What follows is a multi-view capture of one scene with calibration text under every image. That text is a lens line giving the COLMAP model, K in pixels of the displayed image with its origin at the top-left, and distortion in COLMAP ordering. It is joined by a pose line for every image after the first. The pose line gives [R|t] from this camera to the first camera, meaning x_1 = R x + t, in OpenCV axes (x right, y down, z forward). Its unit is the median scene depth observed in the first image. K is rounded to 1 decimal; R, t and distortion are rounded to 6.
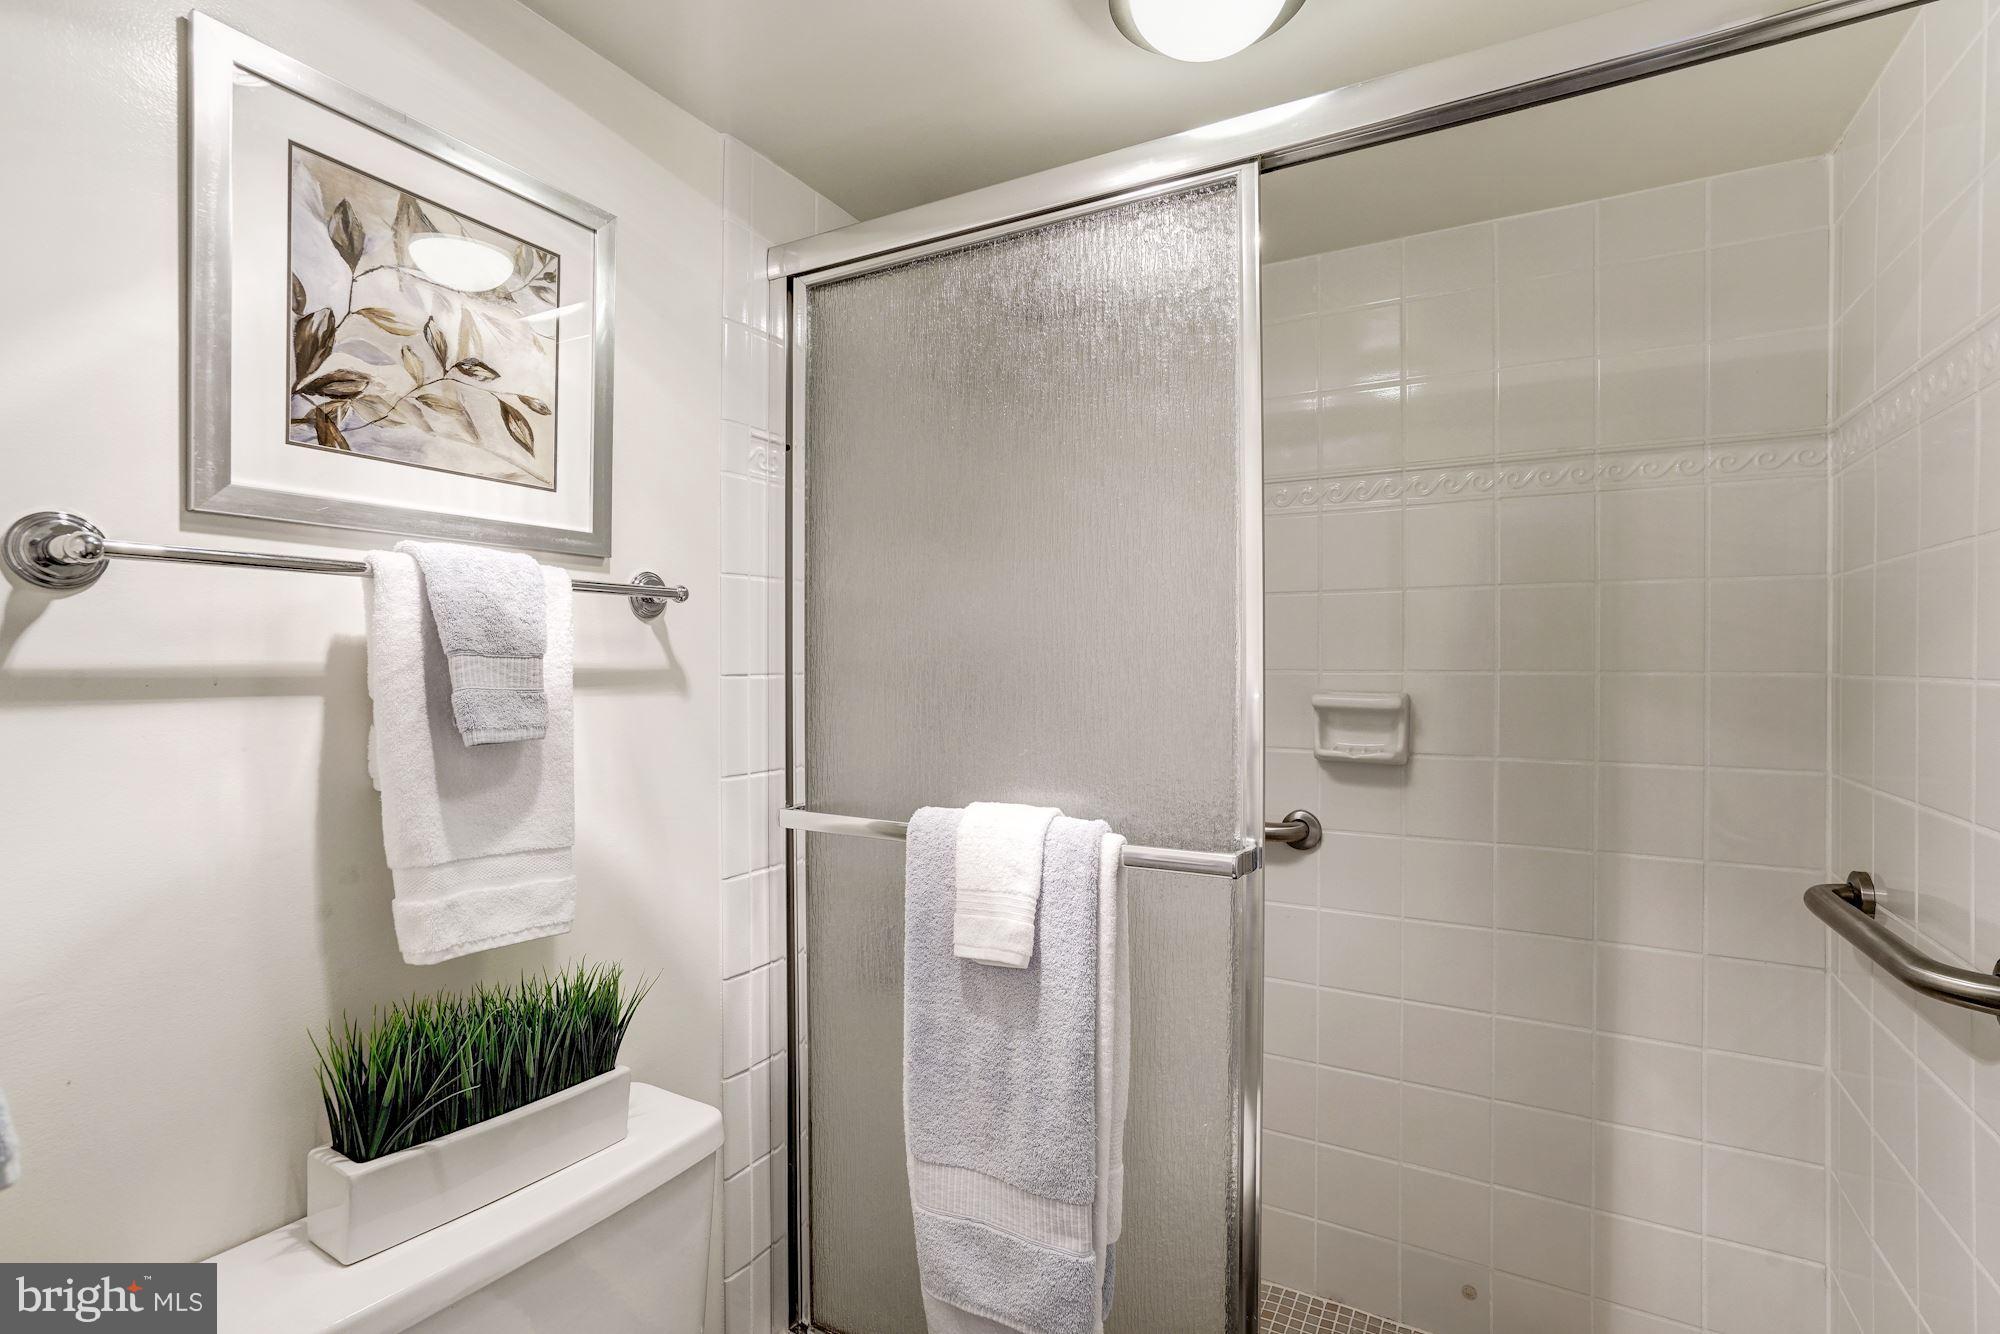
lens RADIAL K [[940.1, 0, 987.4], [0, 940.1, 668.9], [0, 0, 1]] dist [-0.044030, 0.020314]
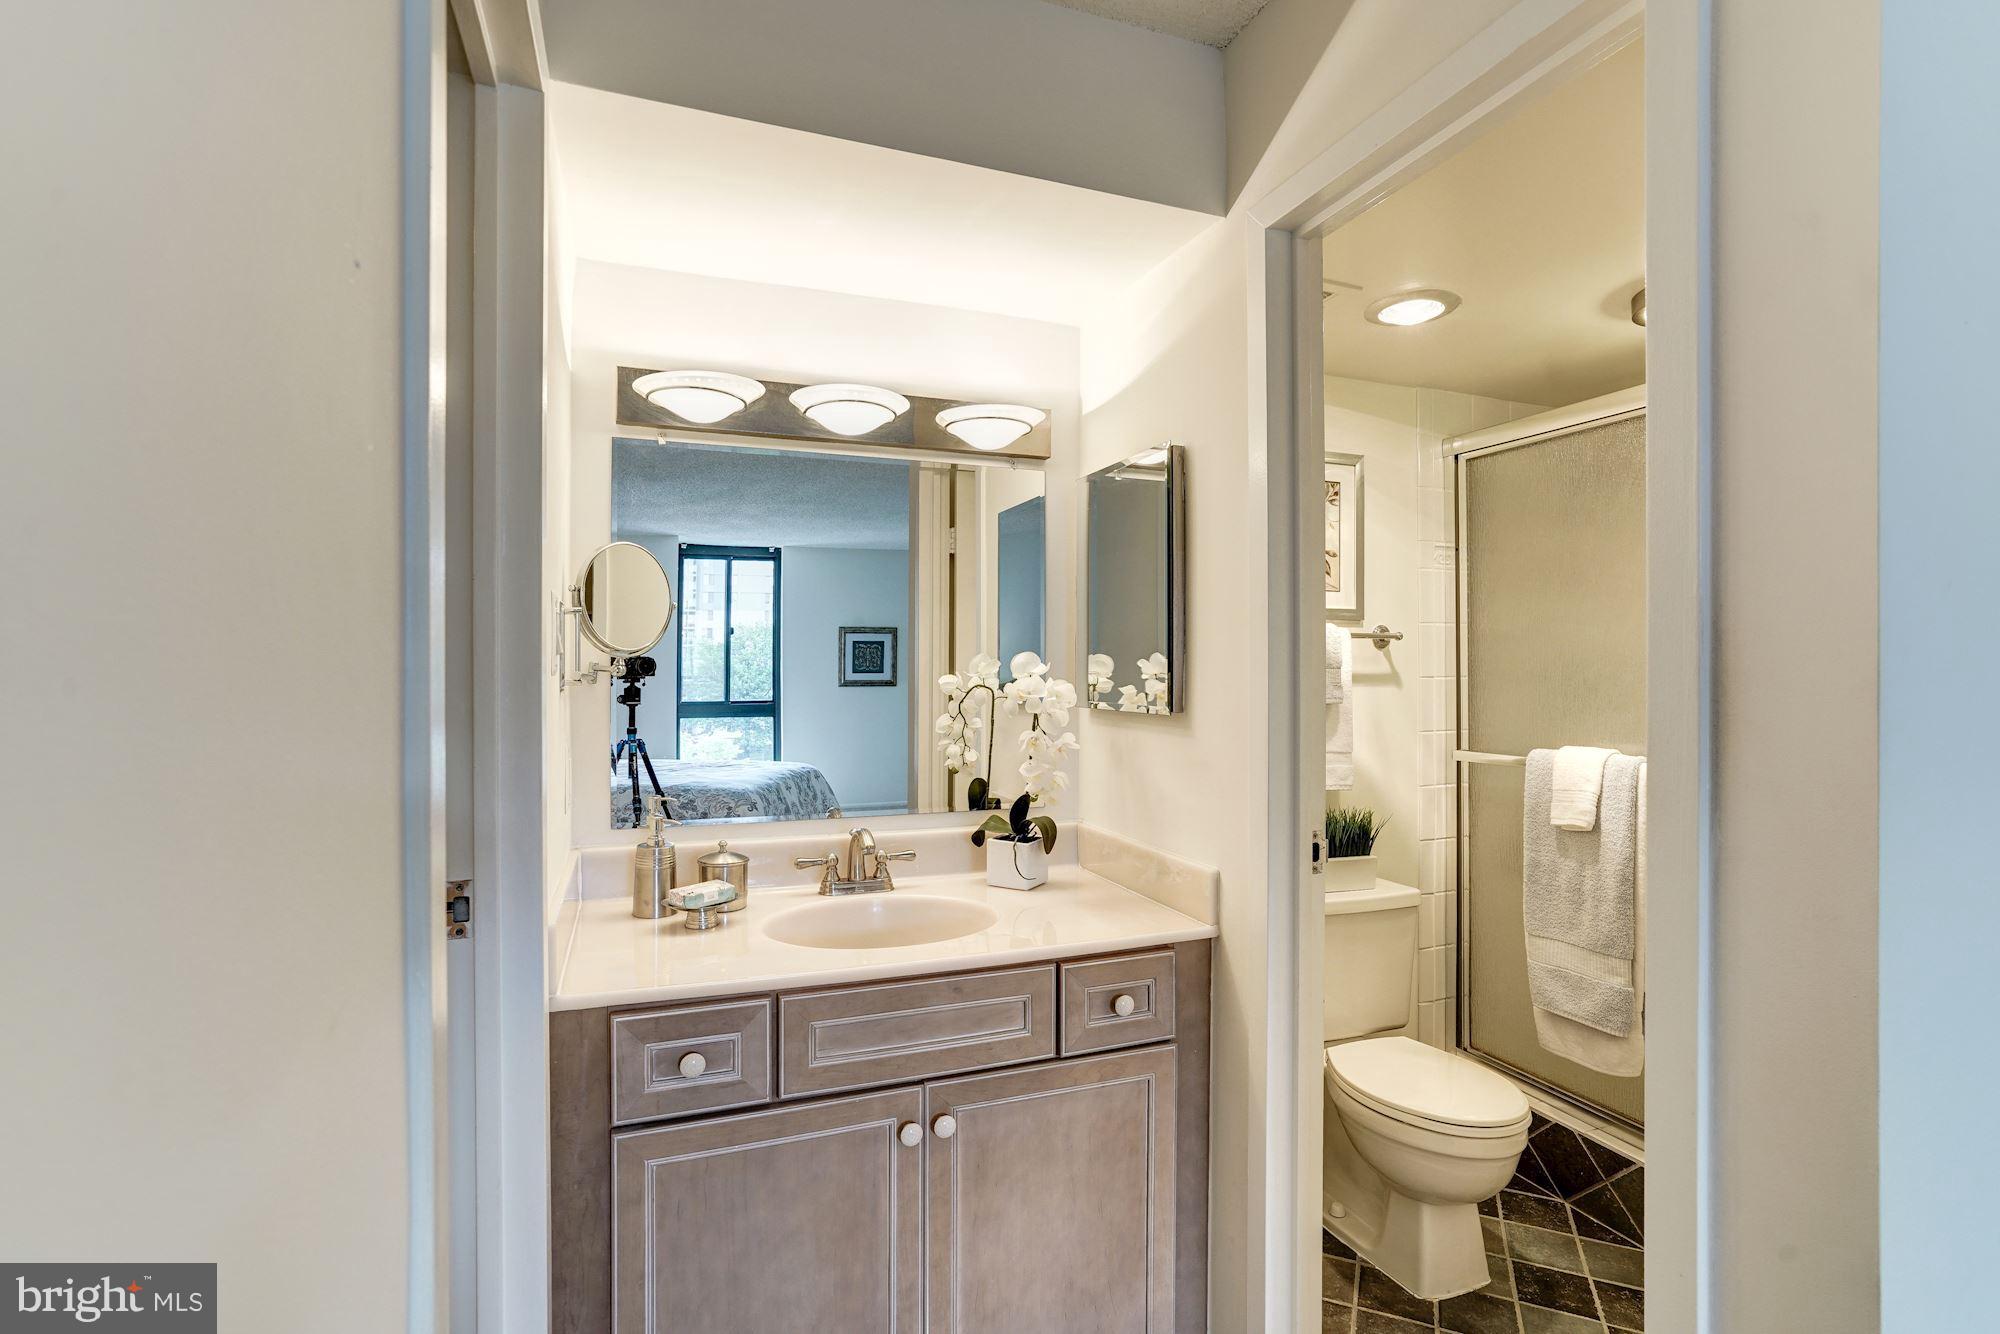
lens RADIAL K [[940.1, 0, 987.4], [0, 940.1, 668.9], [0, 0, 1]] dist [-0.044030, 0.020314]
pose [[0.772875, -0.006702, -0.634523, 0.276034], [0.000101, 0.999946, -0.010439, 0.011344], [0.634558, 0.008004, 0.772834, -1.177655]]
